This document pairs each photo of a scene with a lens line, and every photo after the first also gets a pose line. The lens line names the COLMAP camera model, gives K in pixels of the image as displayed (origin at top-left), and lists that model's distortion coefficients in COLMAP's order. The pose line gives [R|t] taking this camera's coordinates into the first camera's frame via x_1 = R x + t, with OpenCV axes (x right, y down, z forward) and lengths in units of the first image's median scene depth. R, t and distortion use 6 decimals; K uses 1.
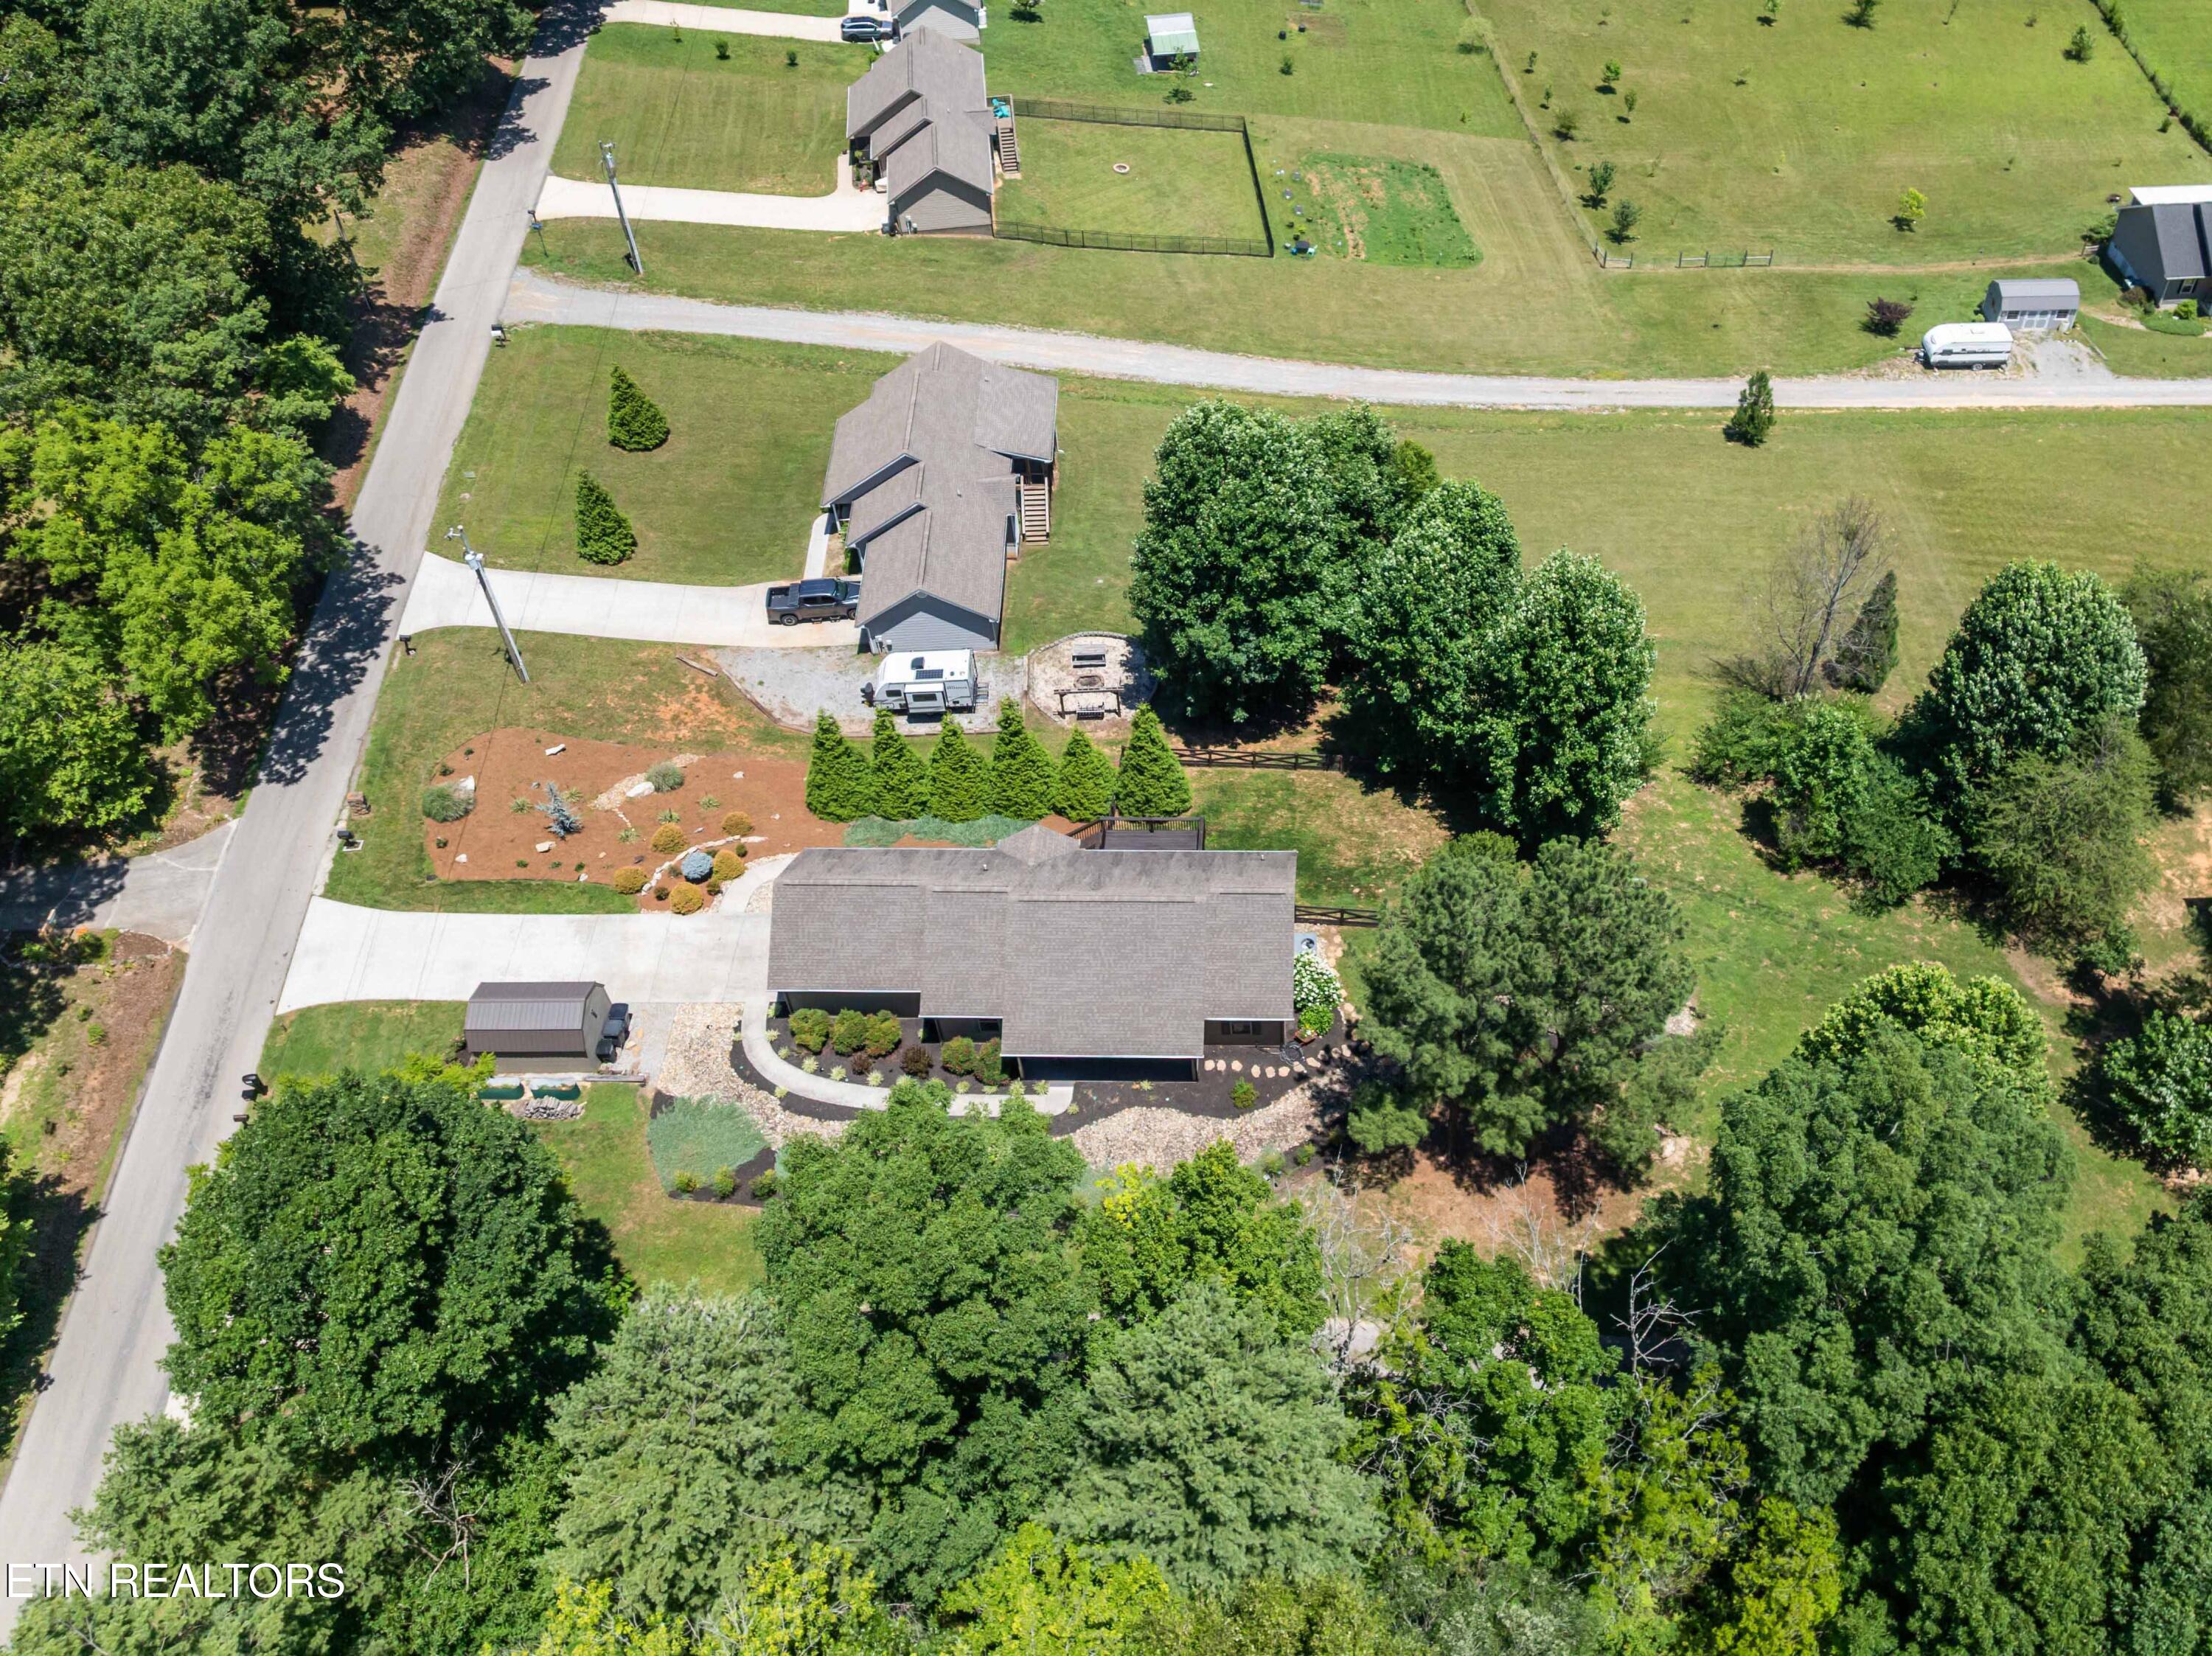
lens RADIAL K [[1817.4, 0, 1271.0], [0, 1817.4, 655.8], [0, 0, 1]] dist [-0.005914, -0.087246]
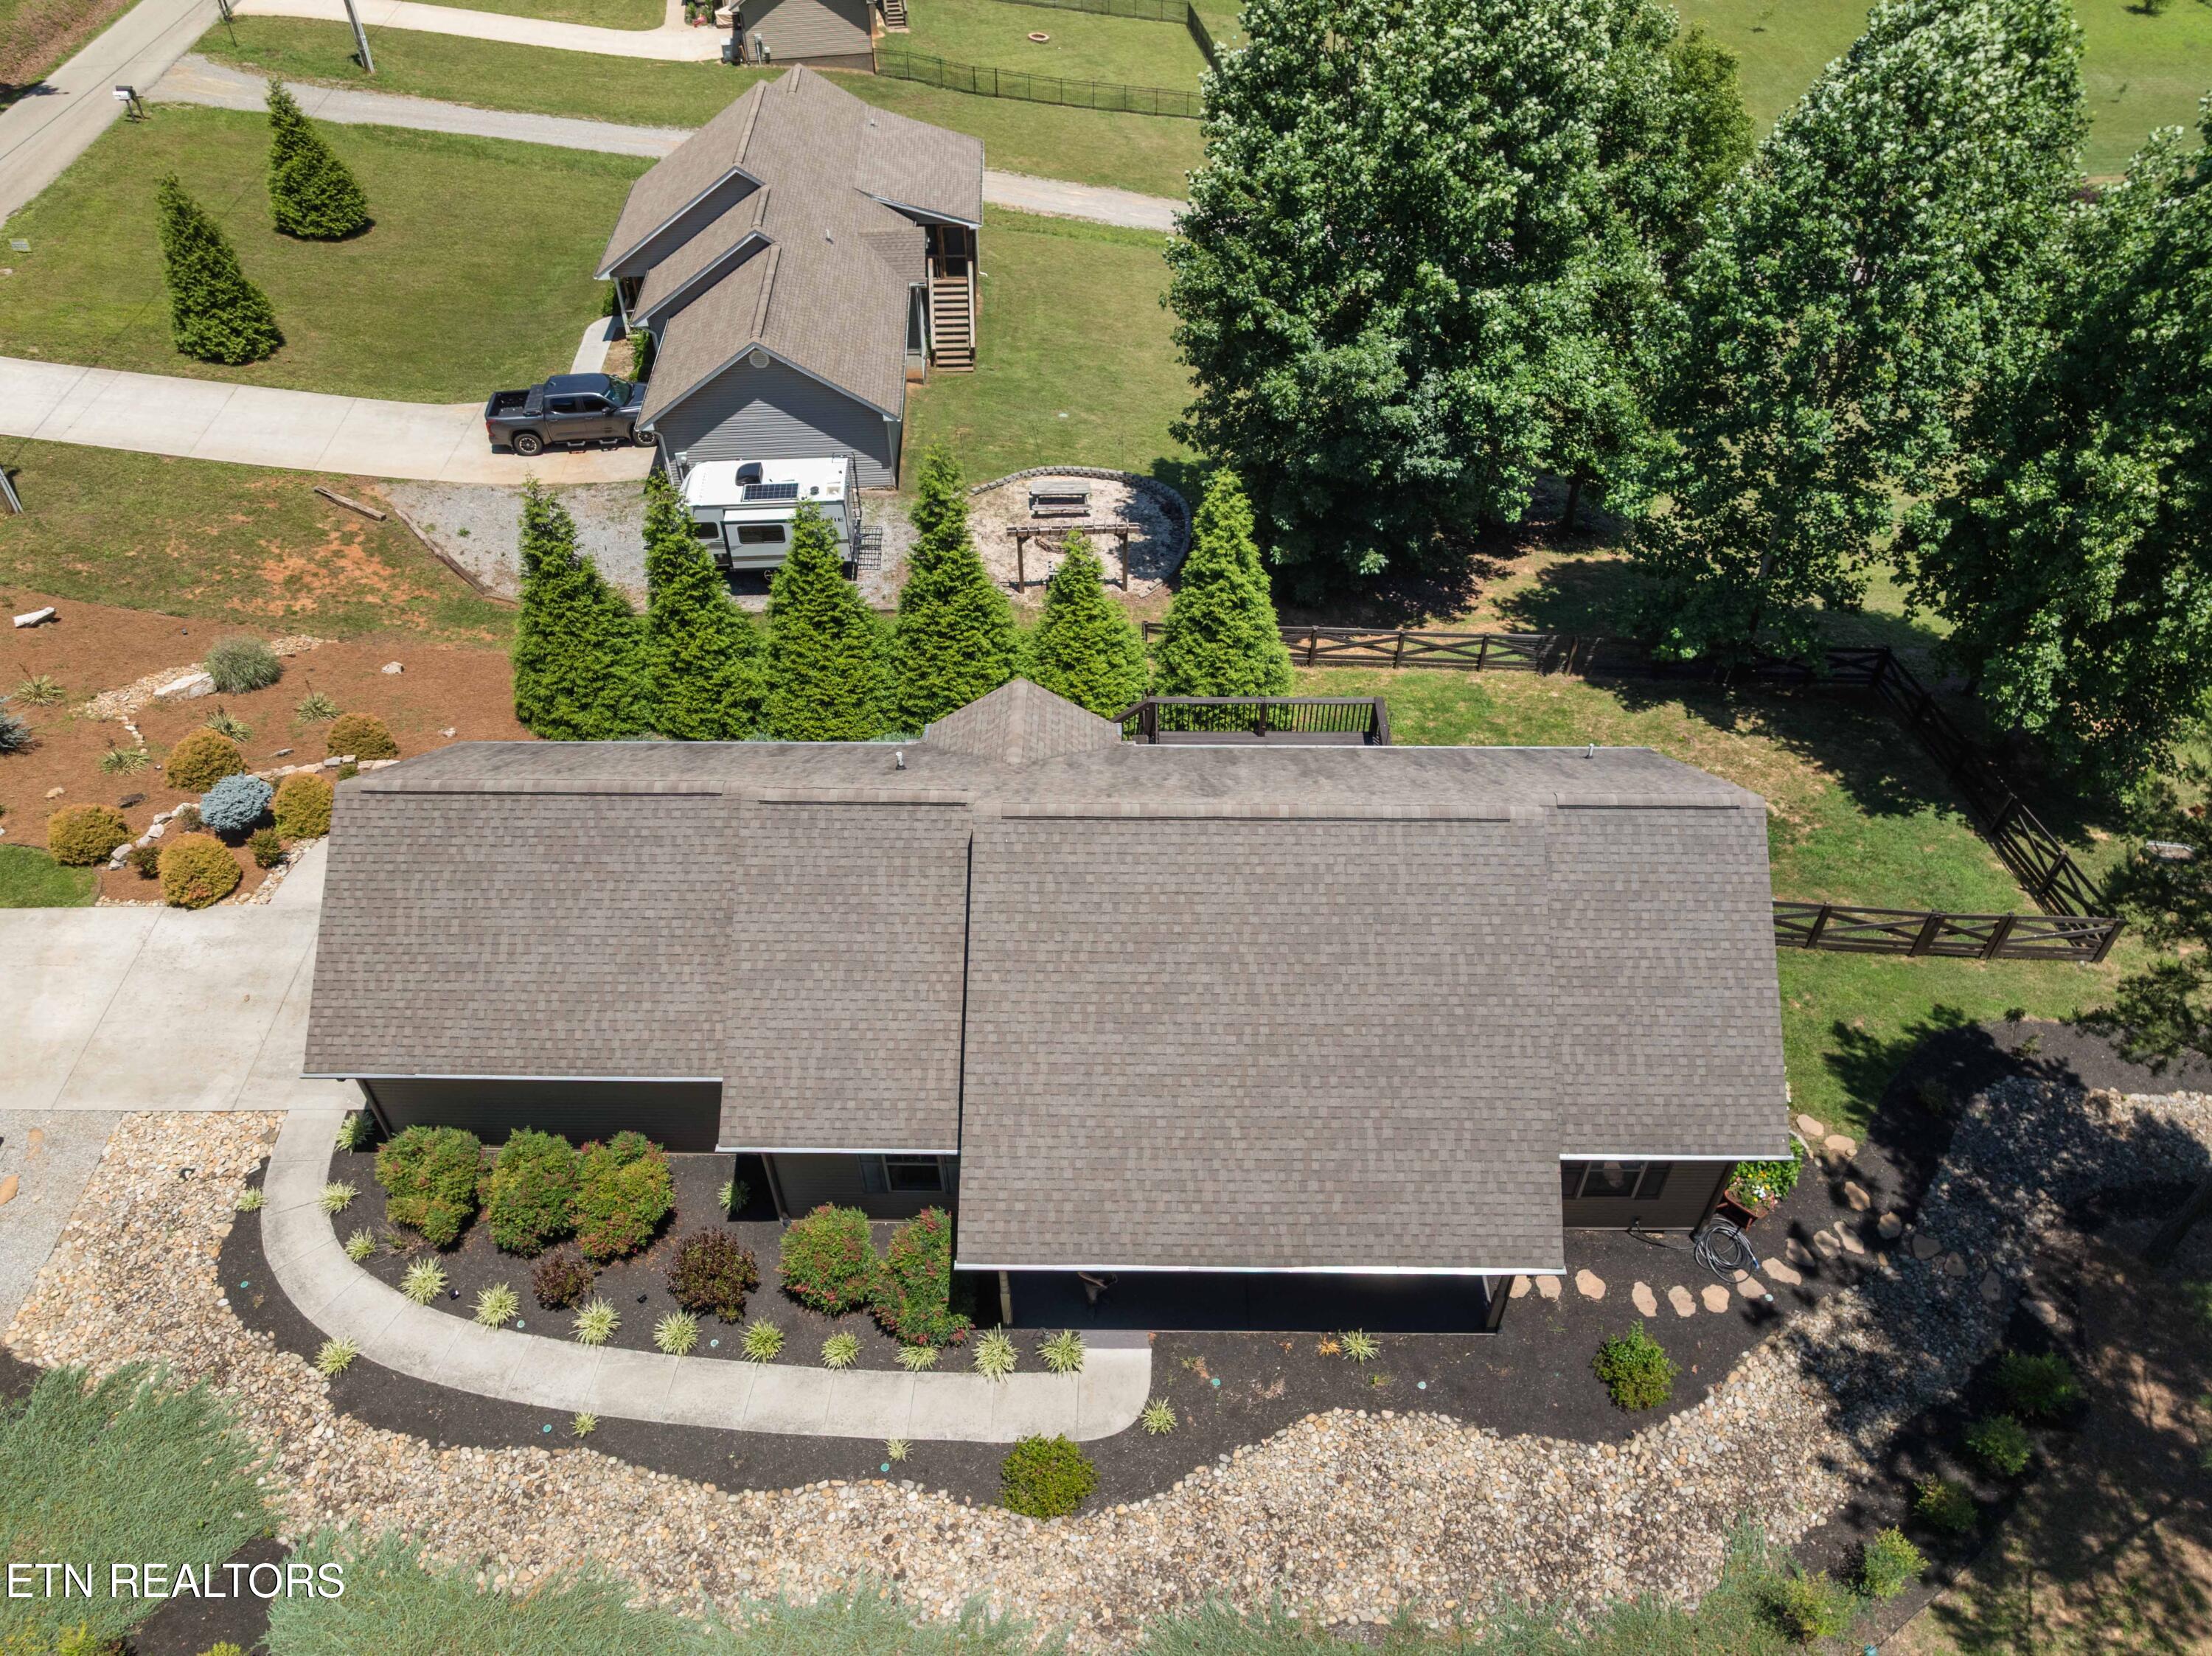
lens RADIAL K [[1594.5, 0, 1095.3], [0, 1594.5, 783.2], [0, 0, 1]] dist [-0.057364, 0.039123]
pose [[0.999986, 0.002572, 0.004625, -0.096755], [-0.002423, 0.999484, -0.032019, 0.108787], [-0.004705, 0.032008, 0.999477, 0.546556]]
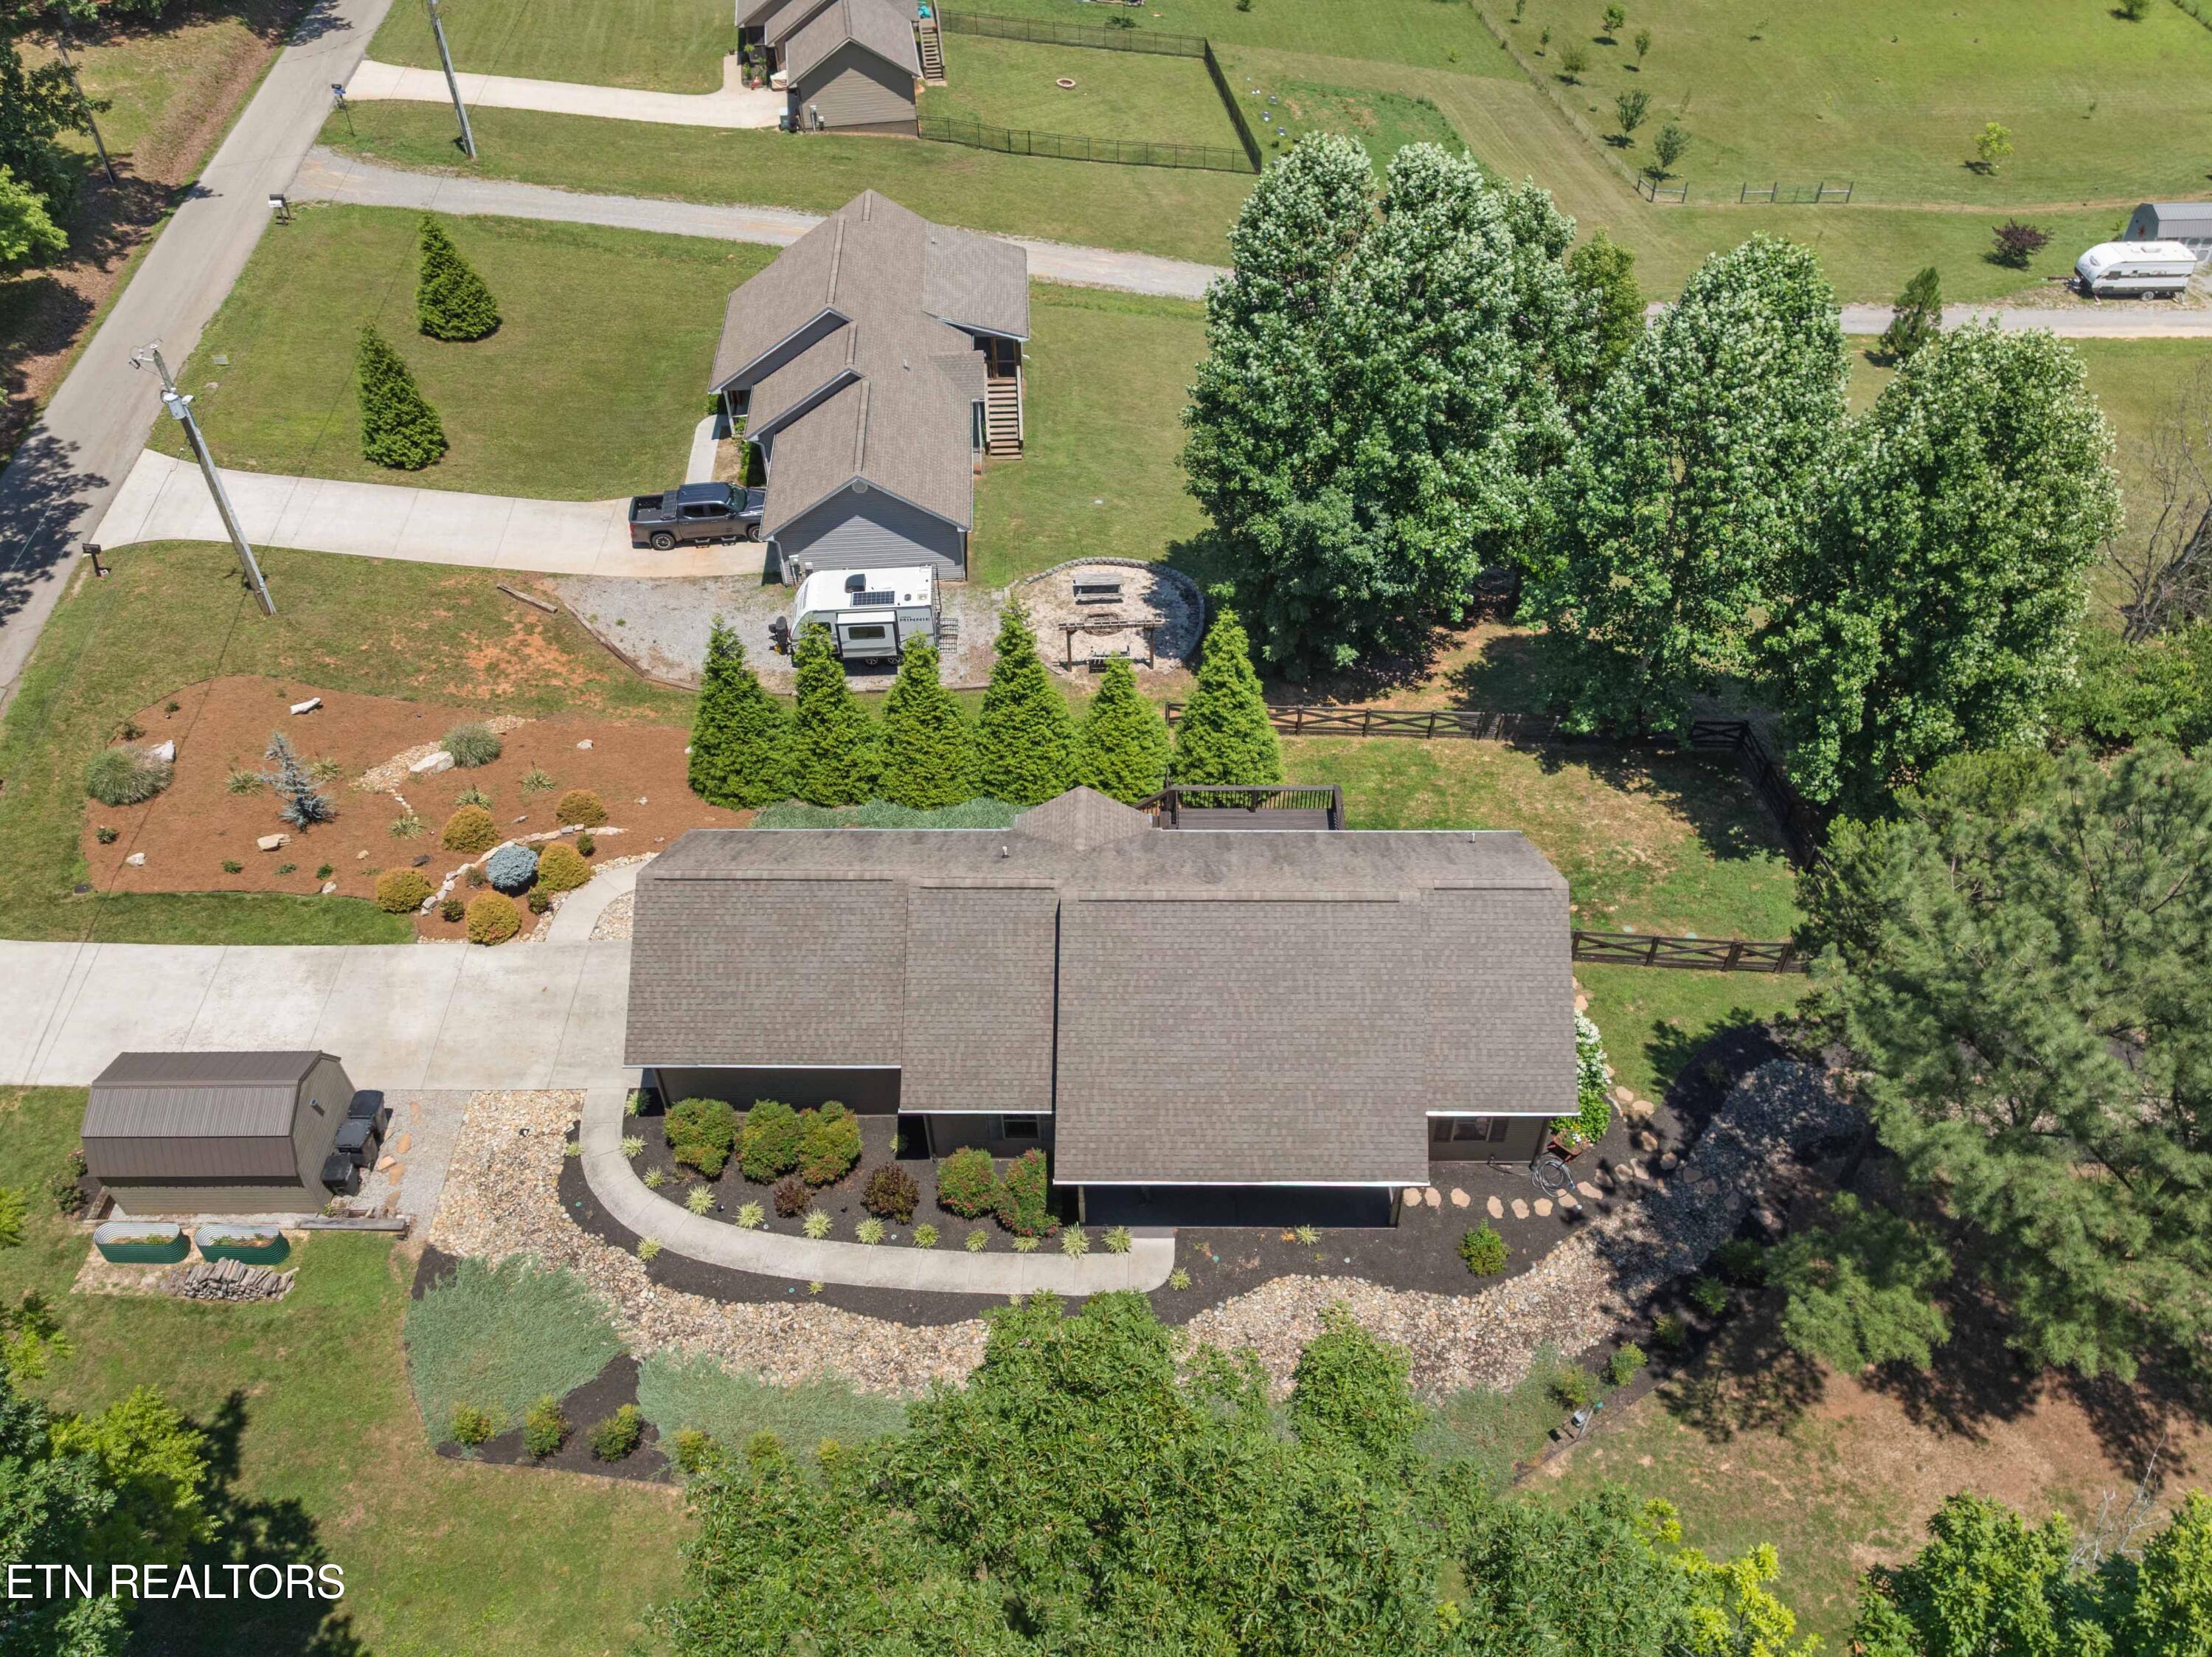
lens RADIAL K [[1713.5, 0, 1111.0], [0, 1713.5, 718.5], [0, 0, 1]] dist [-0.031805, -0.001962]
pose [[0.999993, -0.002536, 0.002573, -0.102943], [0.002629, 0.999313, -0.036964, 0.077766], [-0.002478, 0.036970, 0.999313, 0.375468]]
